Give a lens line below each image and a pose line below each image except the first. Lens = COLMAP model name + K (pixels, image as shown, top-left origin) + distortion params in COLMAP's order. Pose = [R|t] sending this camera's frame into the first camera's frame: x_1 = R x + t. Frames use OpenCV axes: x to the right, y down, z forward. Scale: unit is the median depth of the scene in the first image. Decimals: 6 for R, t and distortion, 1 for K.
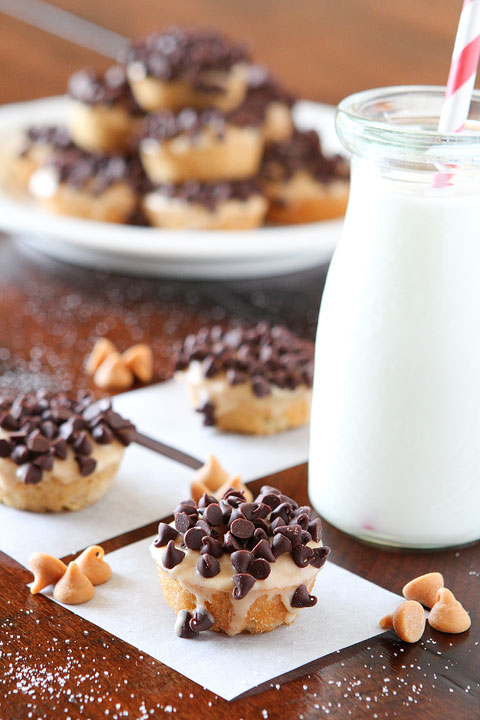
lens RADIAL K [[2276.9, 0, 240.0], [0, 2276.9, 360.0], [0, 0, 1]] dist [0.319684, 1.682668]
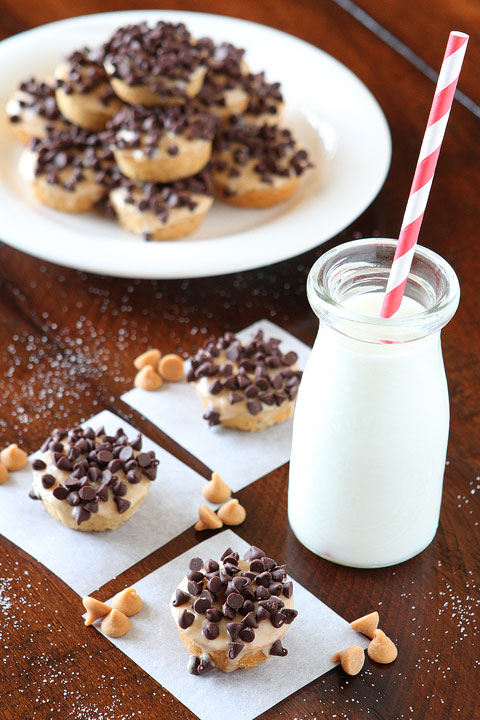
lens RADIAL K [[2353.7, 0, 240.0], [0, 2353.7, 360.0], [0, 0, 1]] dist [0.337300, 1.918403]
pose [[0.999927, 0.005177, -0.010897, 0.018964], [-0.001643, 0.953253, 0.302169, -0.503331], [0.011952, -0.302129, 0.953192, -0.339204]]
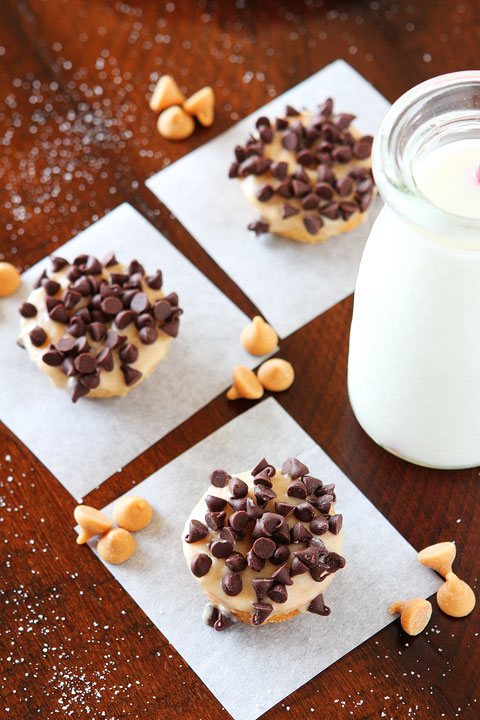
lens RADIAL K [[2276.9, 0, 240.0], [0, 2276.9, 360.0], [0, 0, 1]] dist [0.319684, 1.682668]
pose [[0.996270, 0.048013, -0.071694, 0.062432], [0.002167, 0.816707, 0.577049, -0.618059], [0.086259, -0.575052, 0.813557, 0.169503]]
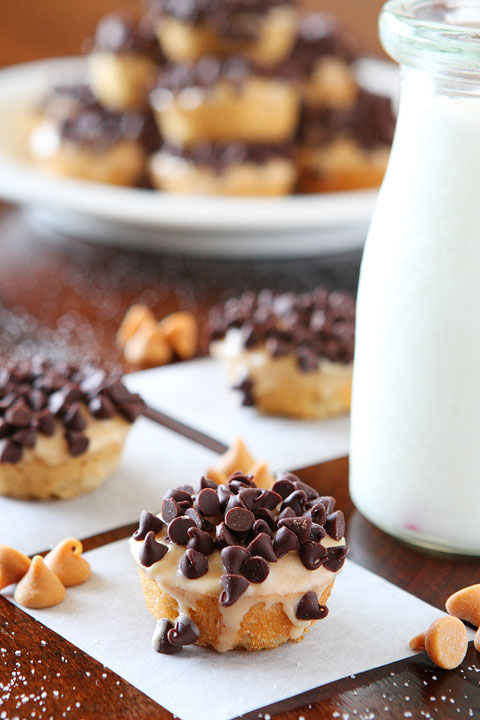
lens RADIAL K [[2276.9, 0, 240.0], [0, 2276.9, 360.0], [0, 0, 1]] dist [0.319684, 1.682668]
pose [[0.995356, 0.020940, -0.093959, 0.075162], [-0.022535, 0.999619, -0.015946, 0.030298], [0.093590, 0.017989, 0.995448, 0.197091]]
